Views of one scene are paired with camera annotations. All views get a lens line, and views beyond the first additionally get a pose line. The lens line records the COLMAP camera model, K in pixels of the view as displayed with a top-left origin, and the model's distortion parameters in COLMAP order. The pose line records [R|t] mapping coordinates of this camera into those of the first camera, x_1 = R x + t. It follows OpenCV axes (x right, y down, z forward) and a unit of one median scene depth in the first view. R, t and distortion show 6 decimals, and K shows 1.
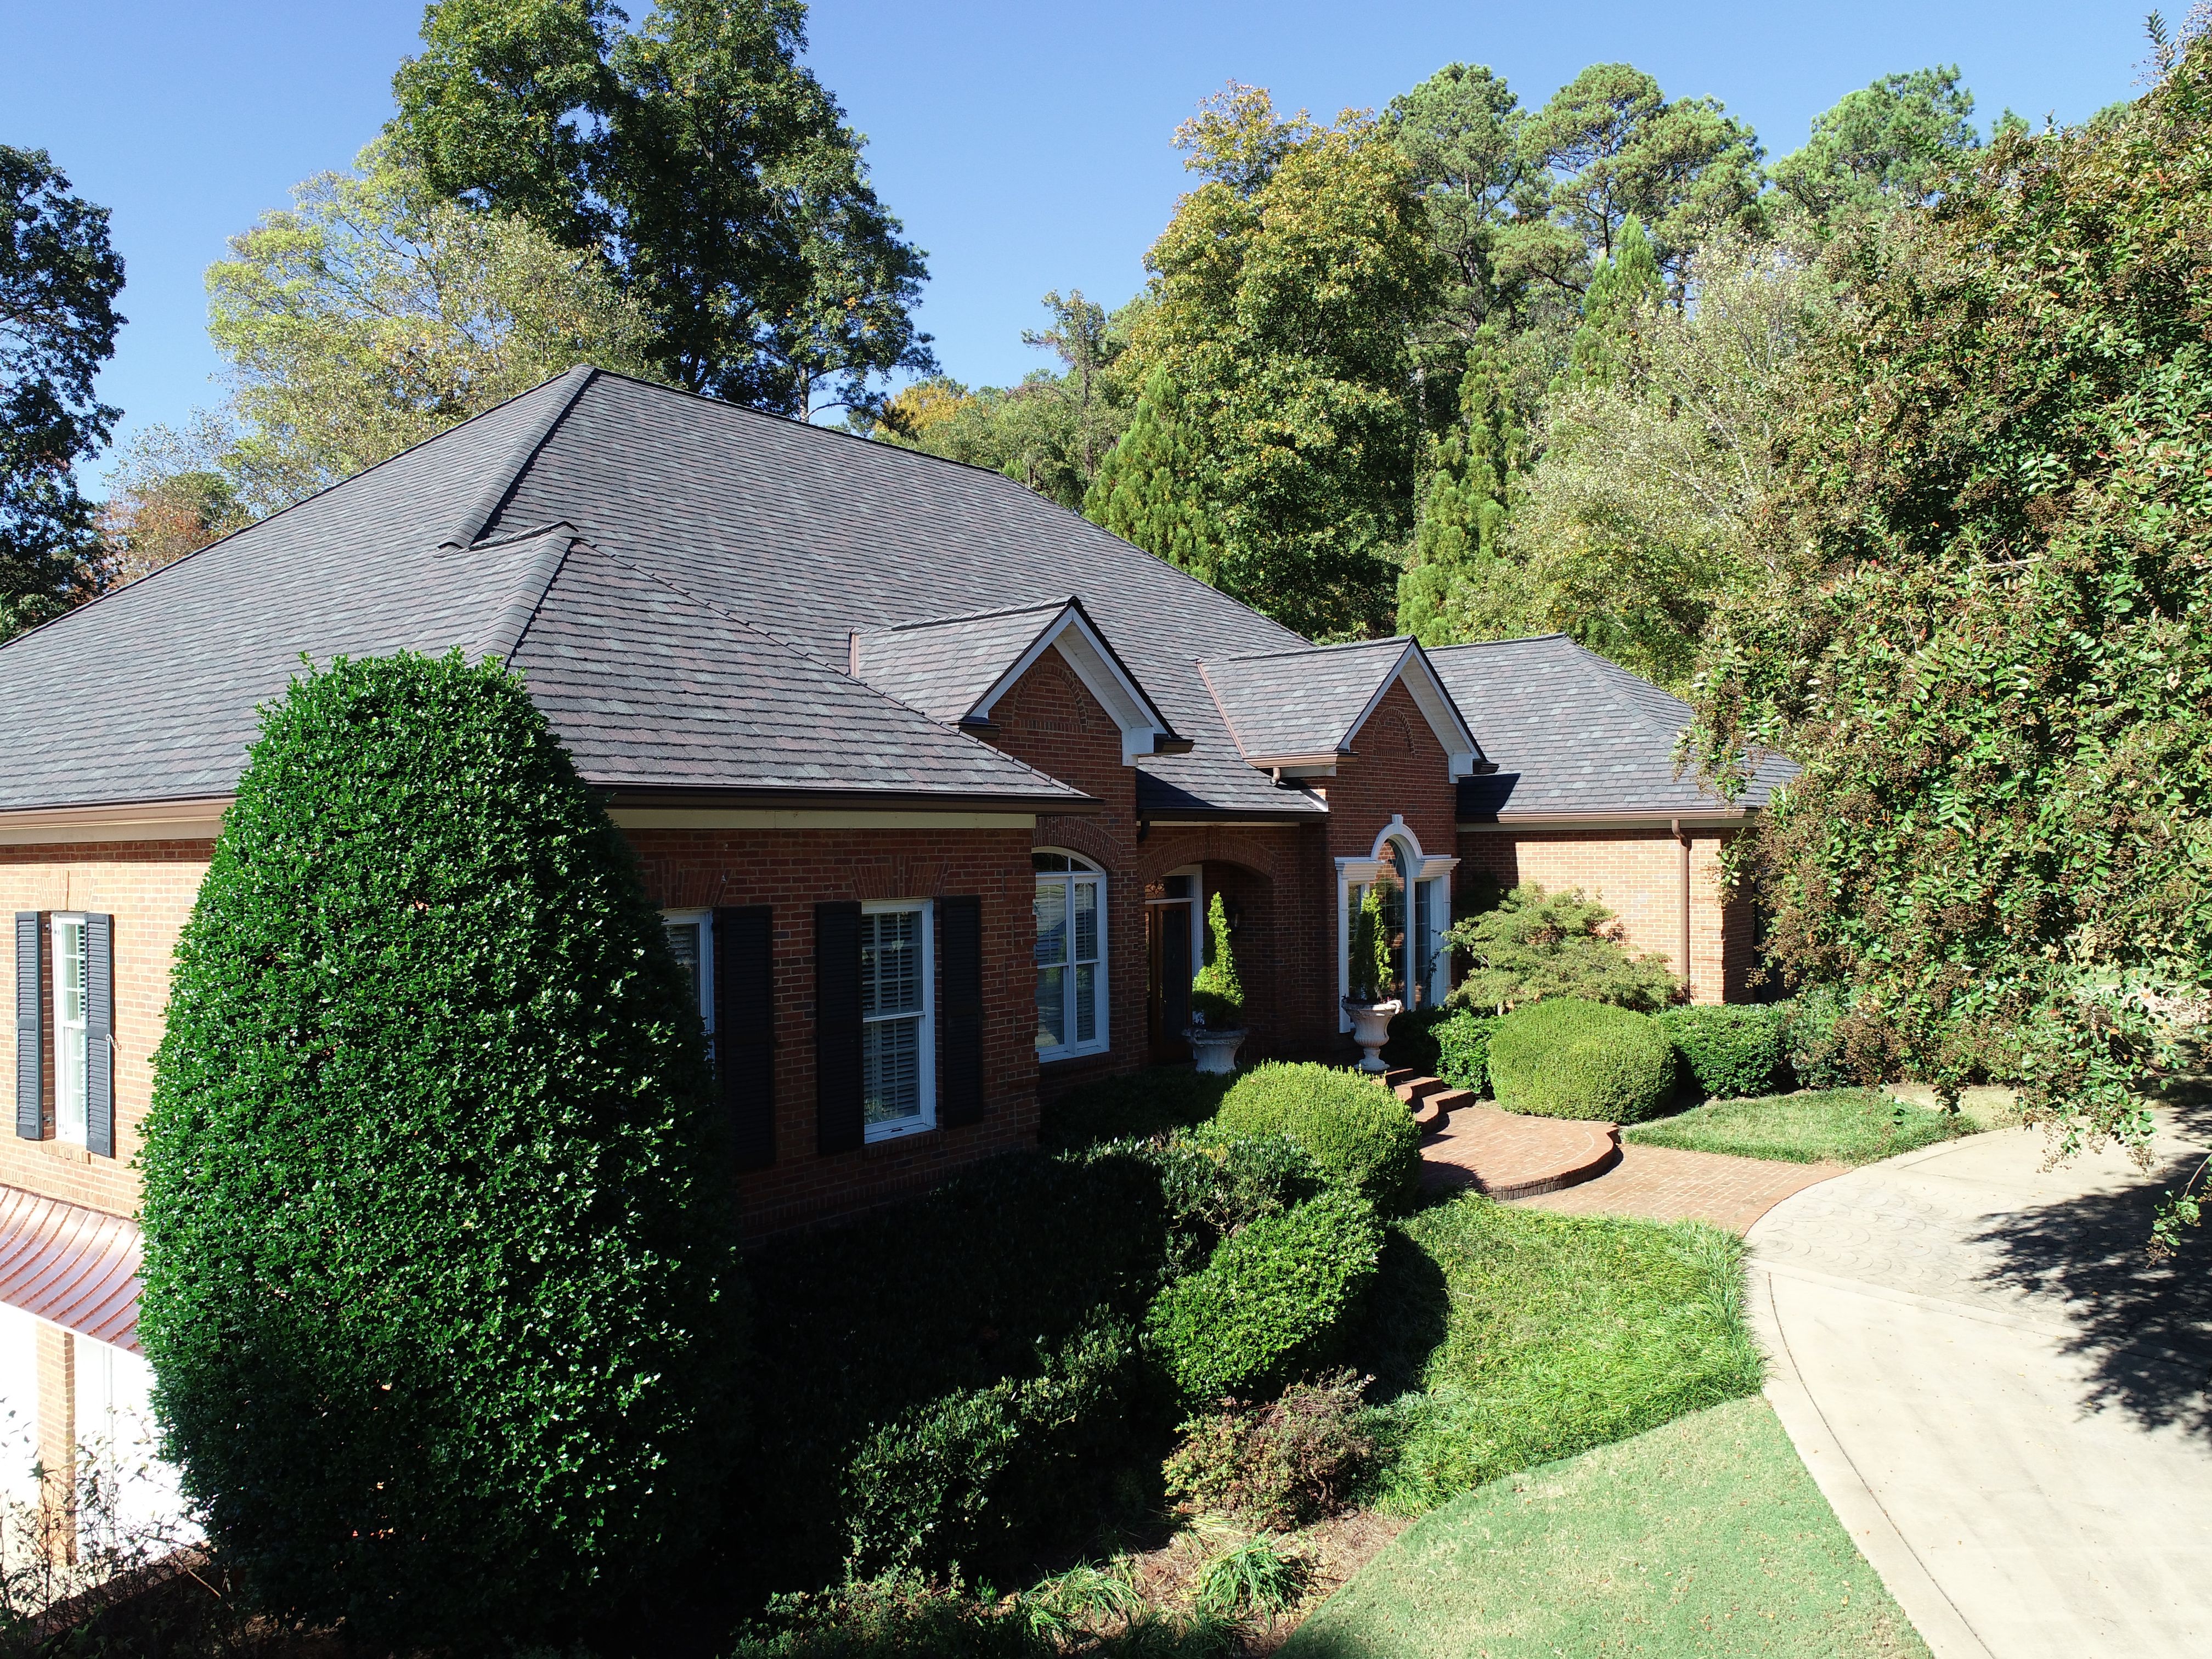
lens RADIAL K [[1672.8, 0, 1105.4], [0, 1672.8, 839.3], [0, 0, 1]] dist [0.002280, -0.000278]
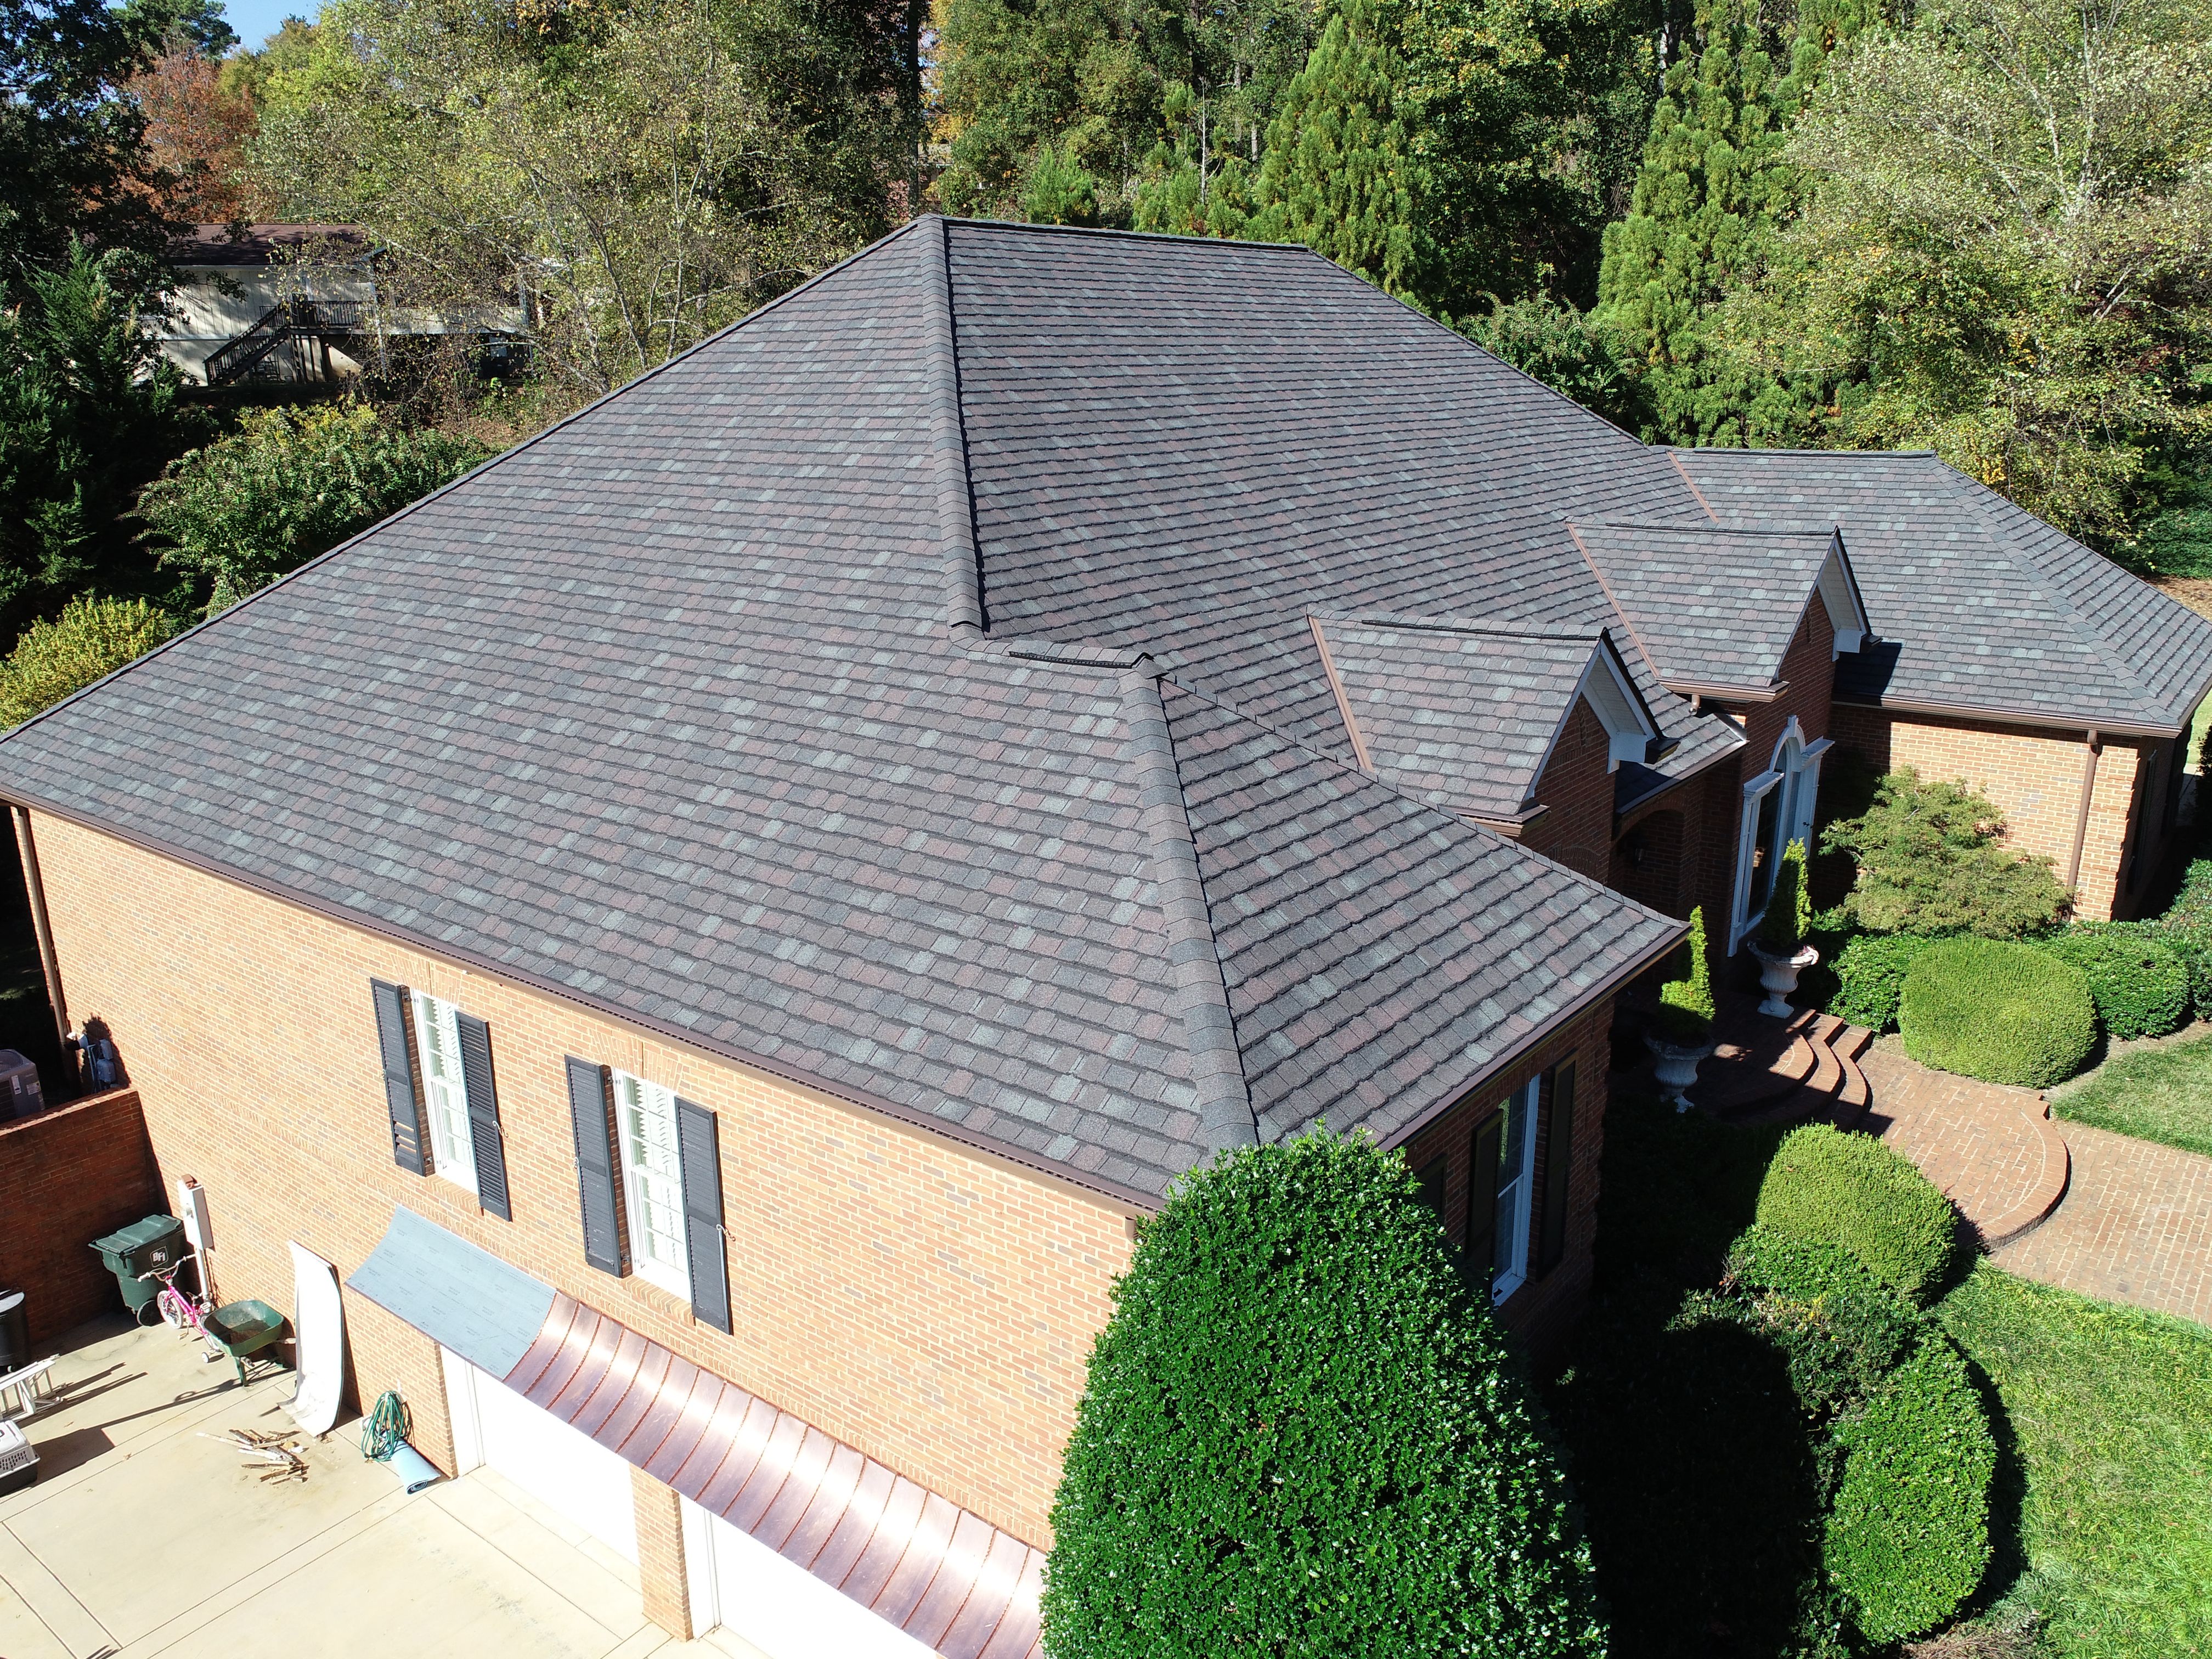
lens RADIAL K [[1672.8, 0, 1105.4], [0, 1672.8, 839.3], [0, 0, 1]] dist [0.002280, -0.000278]
pose [[0.999967, 0.006220, -0.005277, -0.094458], [-0.004479, 0.959382, 0.282076, -0.096711], [0.006817, -0.282043, 0.959378, 0.033069]]
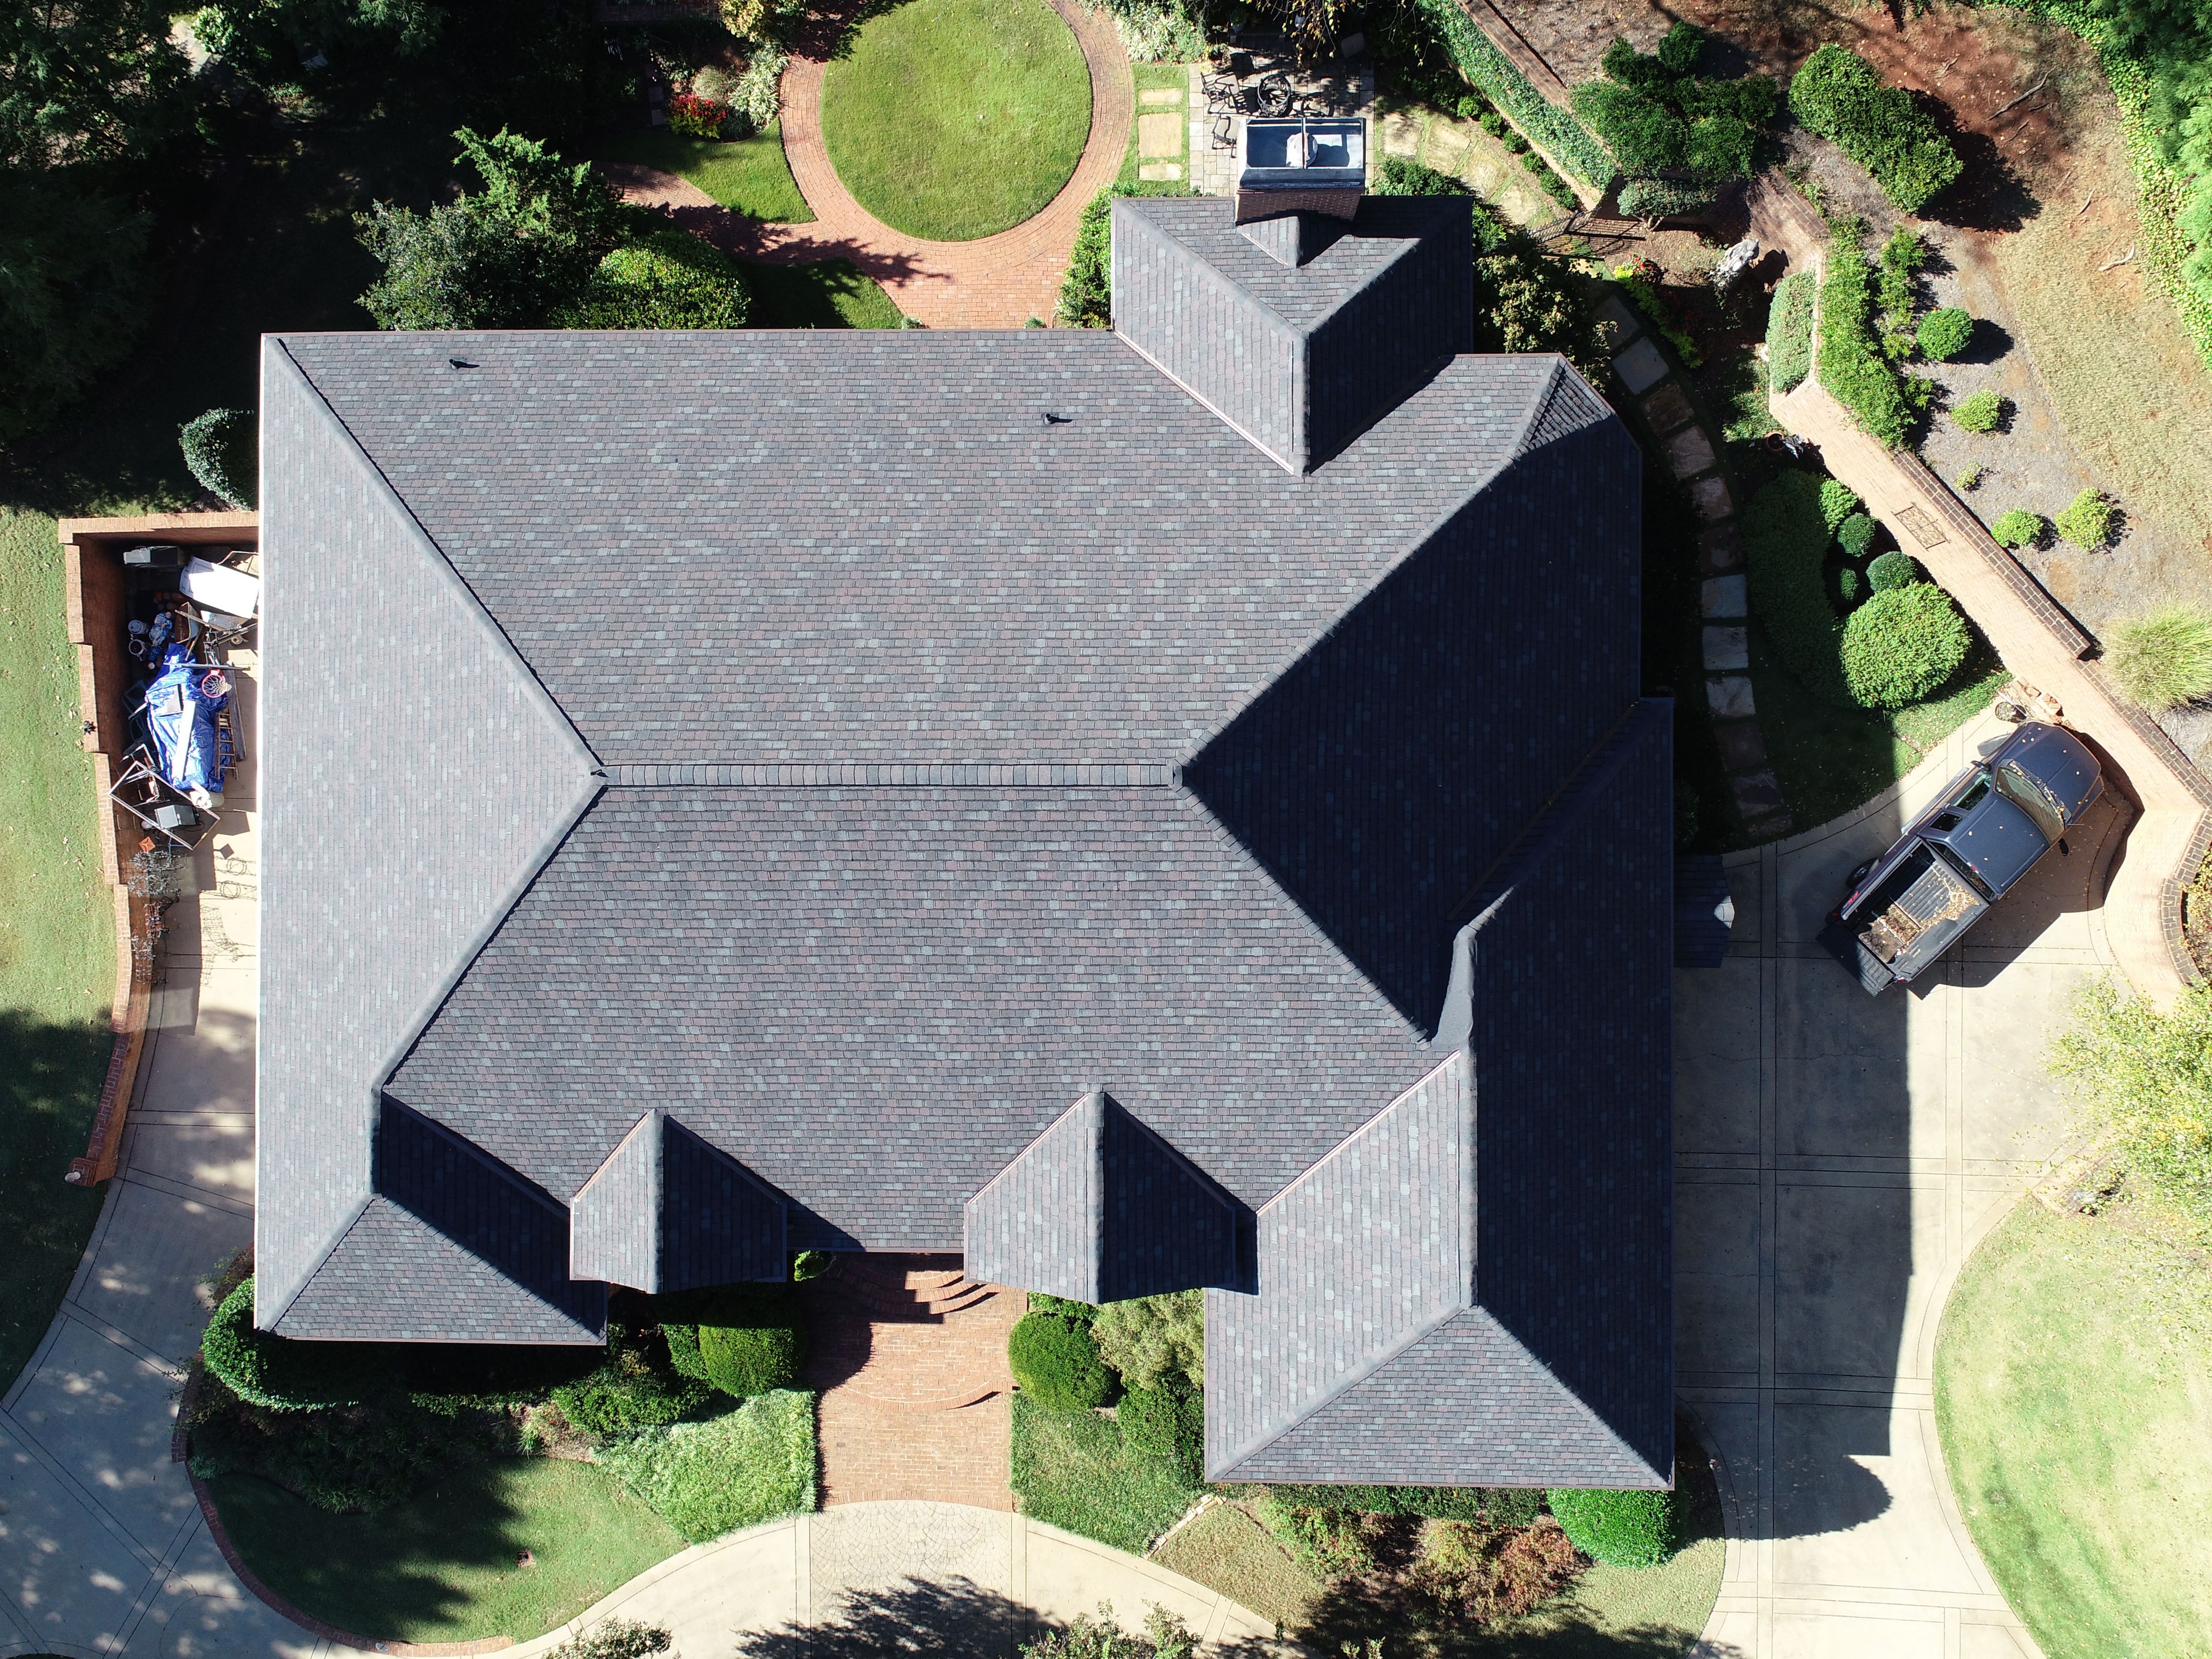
lens RADIAL K [[1690.2, 0, 1109.4], [0, 1690.2, 838.5], [0, 0, 1]] dist [0.007227, -0.040611]
pose [[0.603473, 0.797319, -0.010114, -0.029926], [0.030995, -0.010781, 0.999461, -0.606763], [0.796781, -0.603462, -0.031219, 0.565419]]
